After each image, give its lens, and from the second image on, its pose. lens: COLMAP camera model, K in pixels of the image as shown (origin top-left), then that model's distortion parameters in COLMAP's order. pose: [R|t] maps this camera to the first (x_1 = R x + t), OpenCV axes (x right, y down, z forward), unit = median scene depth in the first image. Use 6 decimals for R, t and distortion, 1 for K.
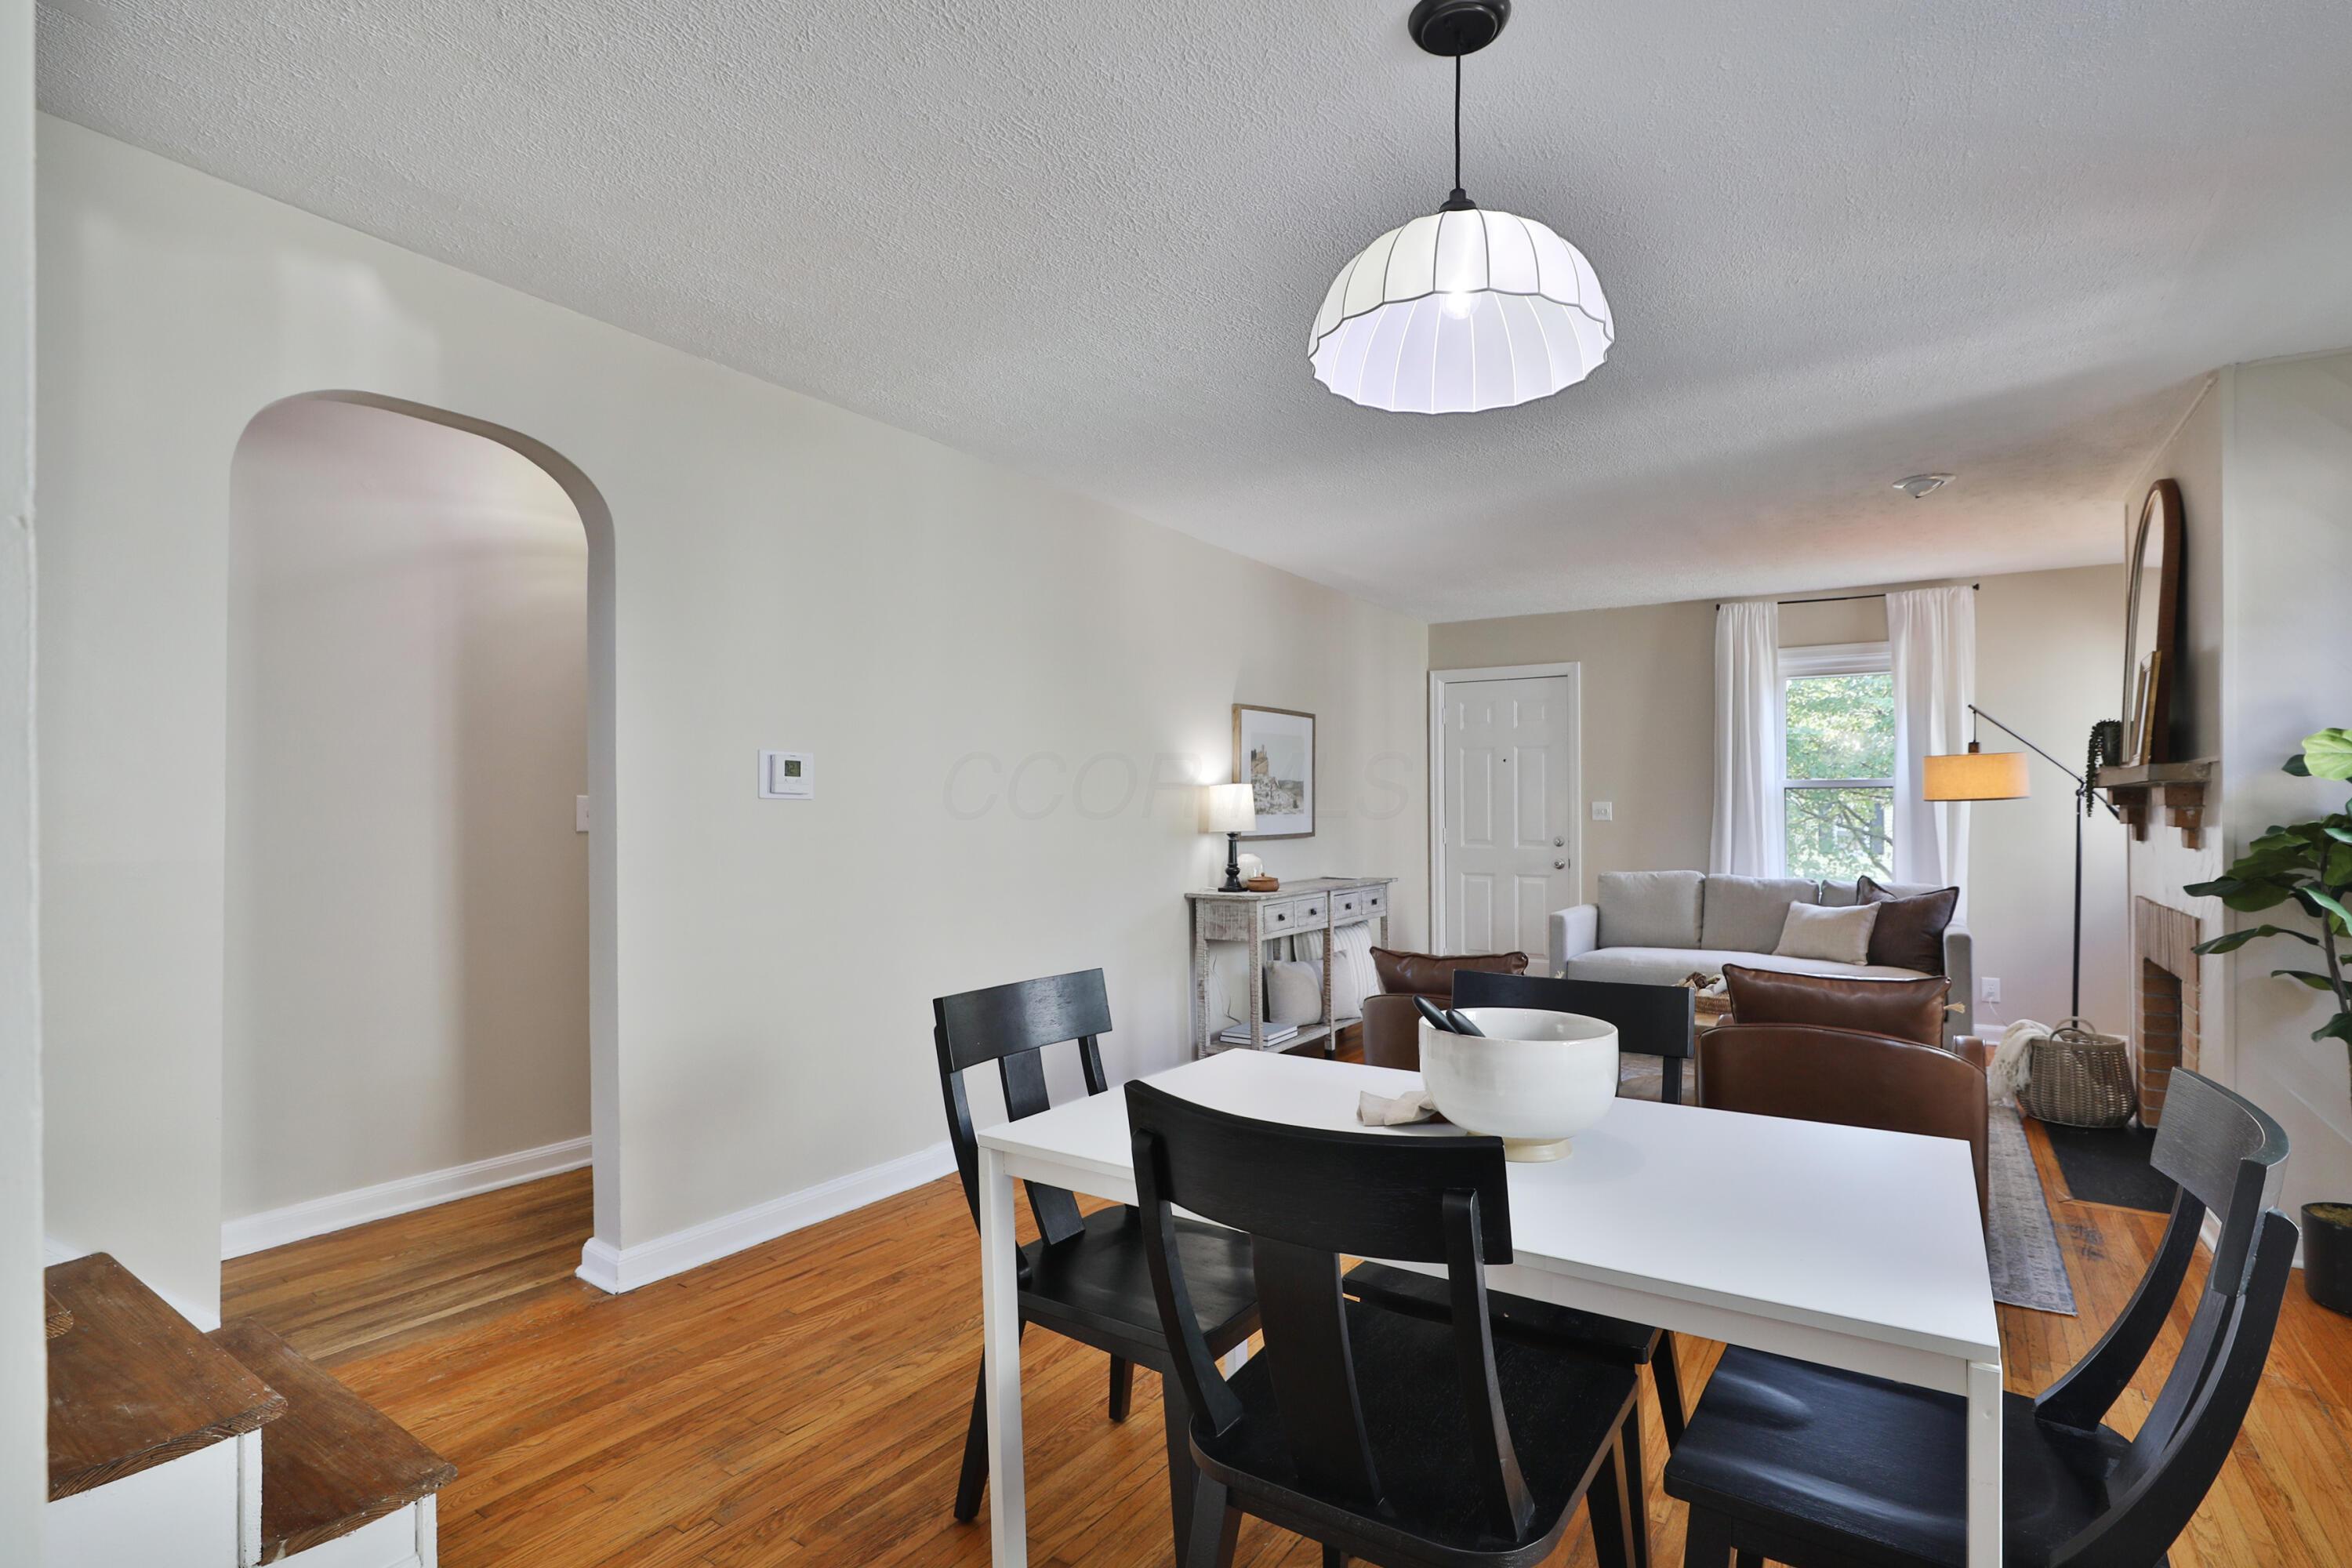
lens RADIAL K [[1112.6, 0, 1192.5], [0, 1112.6, 787.0], [0, 0, 1]] dist [-0.022751, -0.000373]
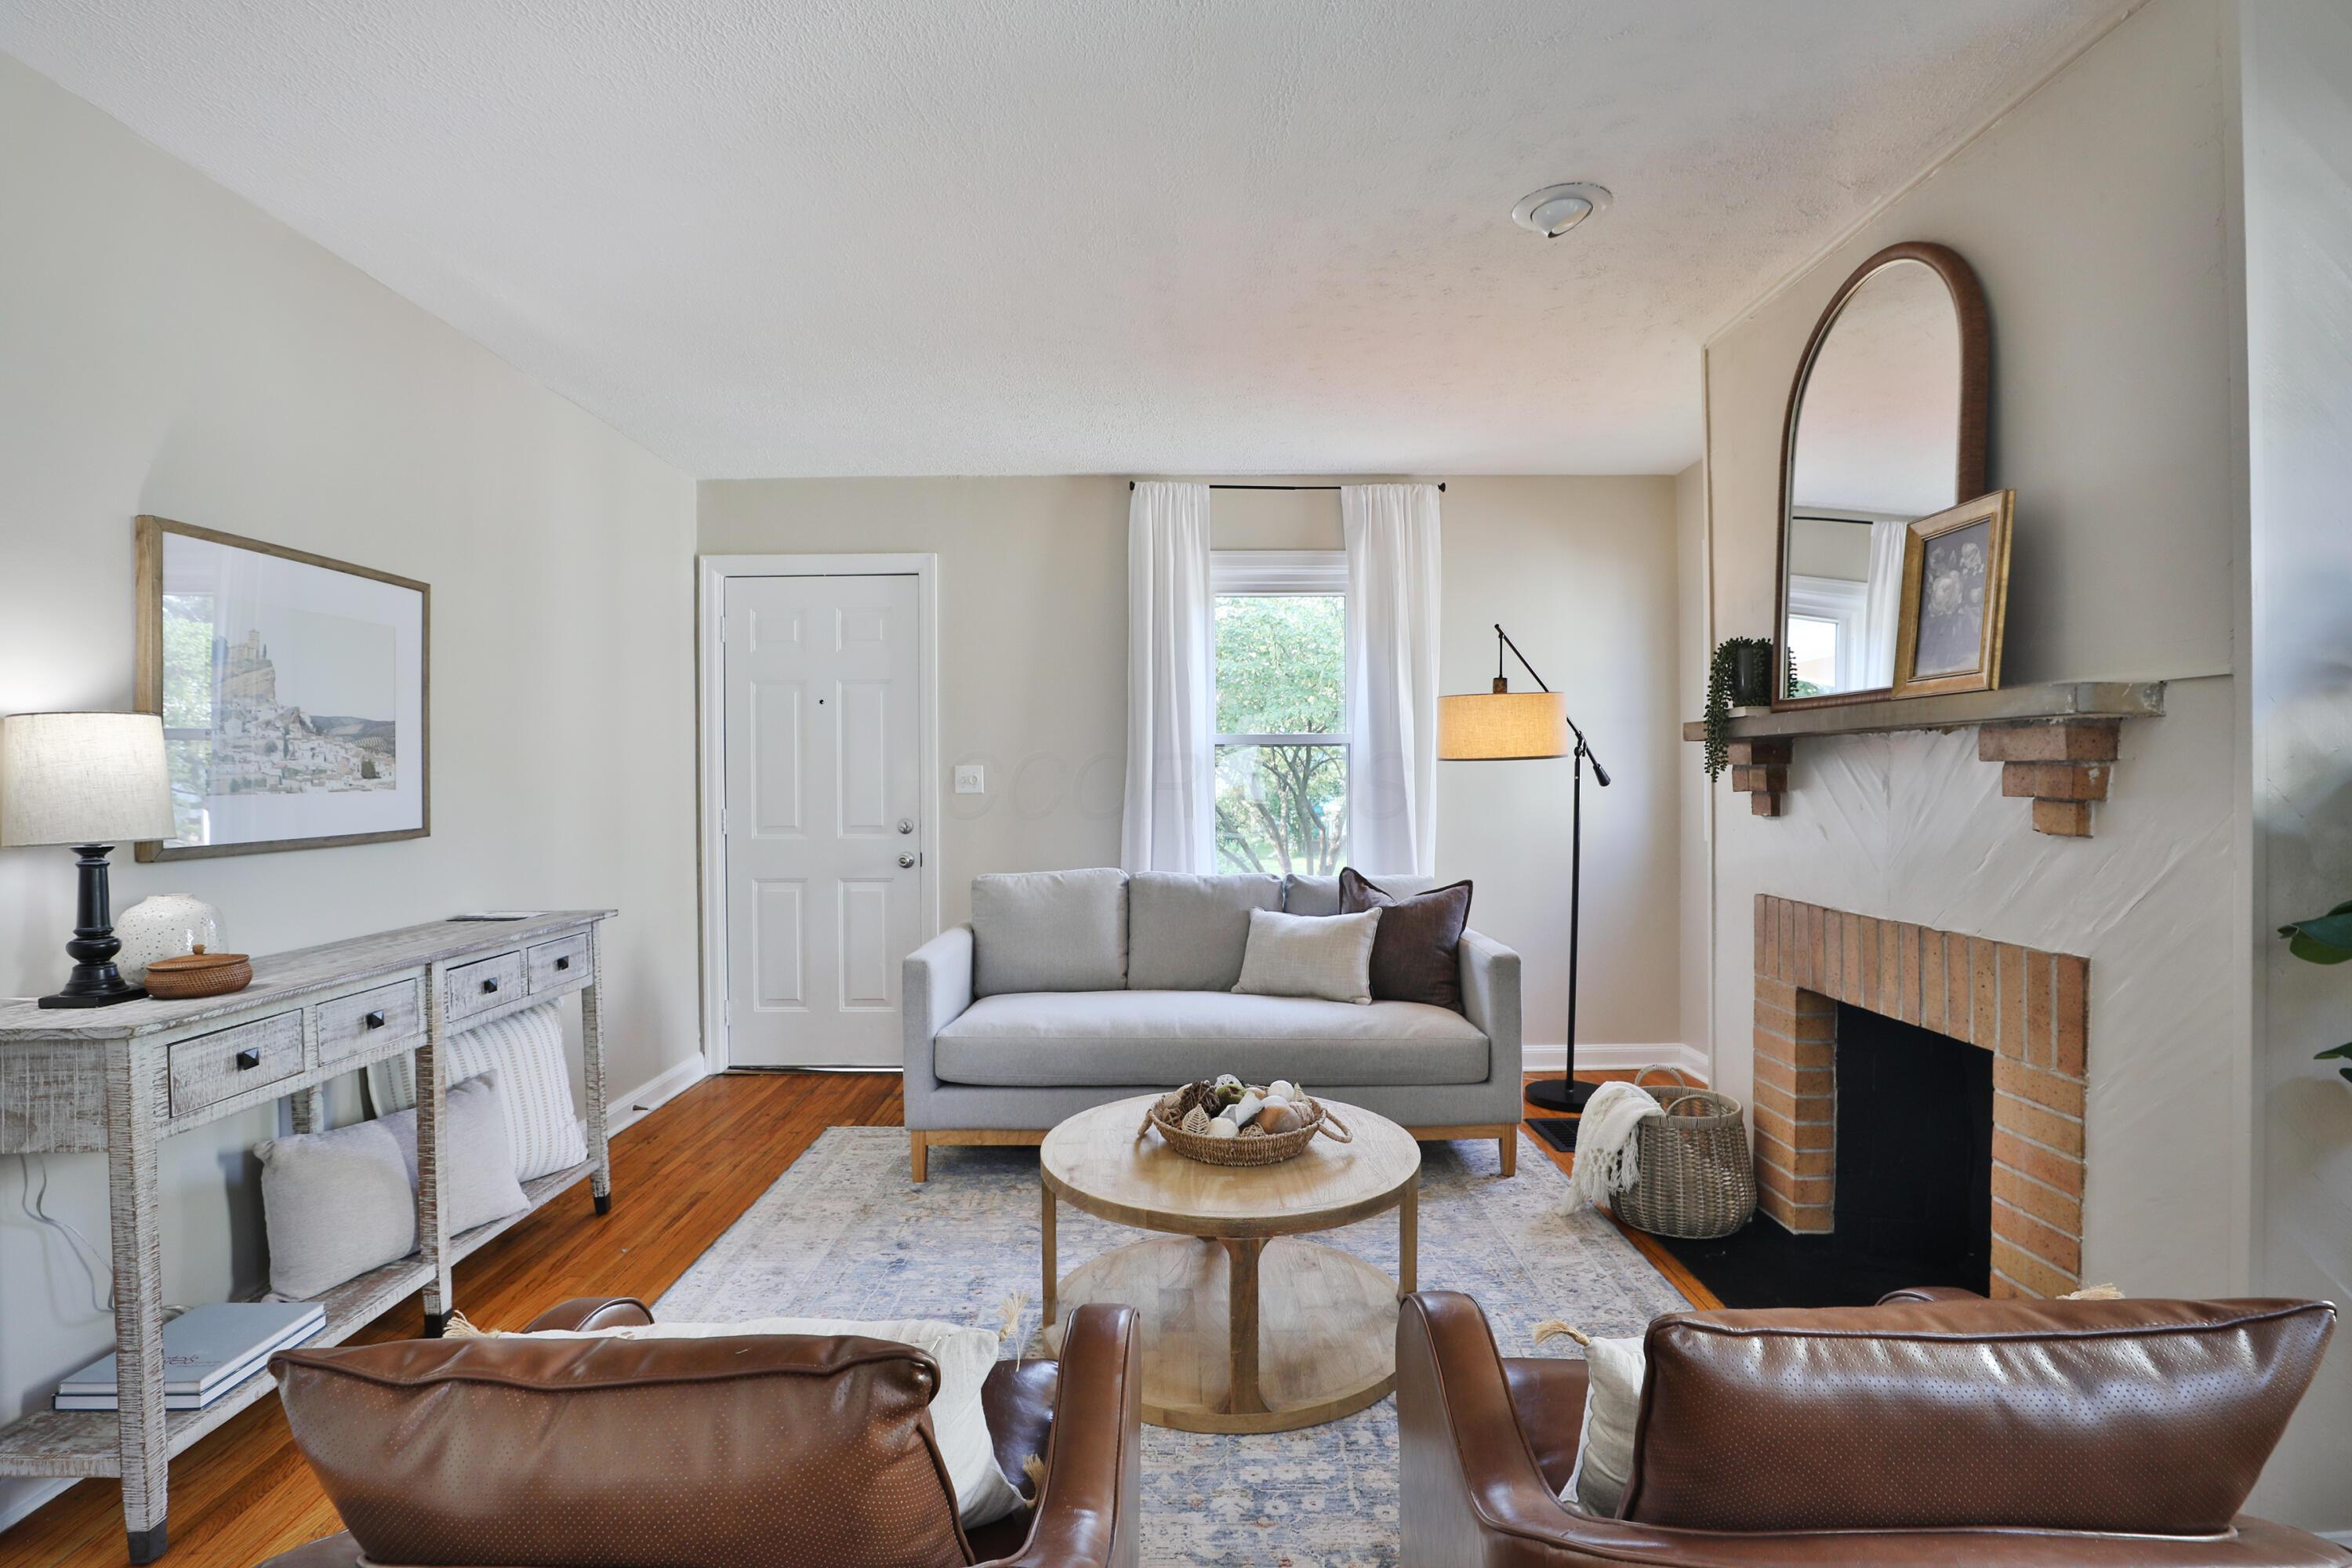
lens RADIAL K [[1112.6, 0, 1190.2], [0, 1112.6, 766.3], [0, 0, 1]] dist [-0.022751, -0.000373]
pose [[0.825978, -0.002199, 0.563699, 0.123733], [-0.001869, 0.999976, 0.006640, 0.010937], [-0.563700, -0.006538, 0.825954, 0.453745]]
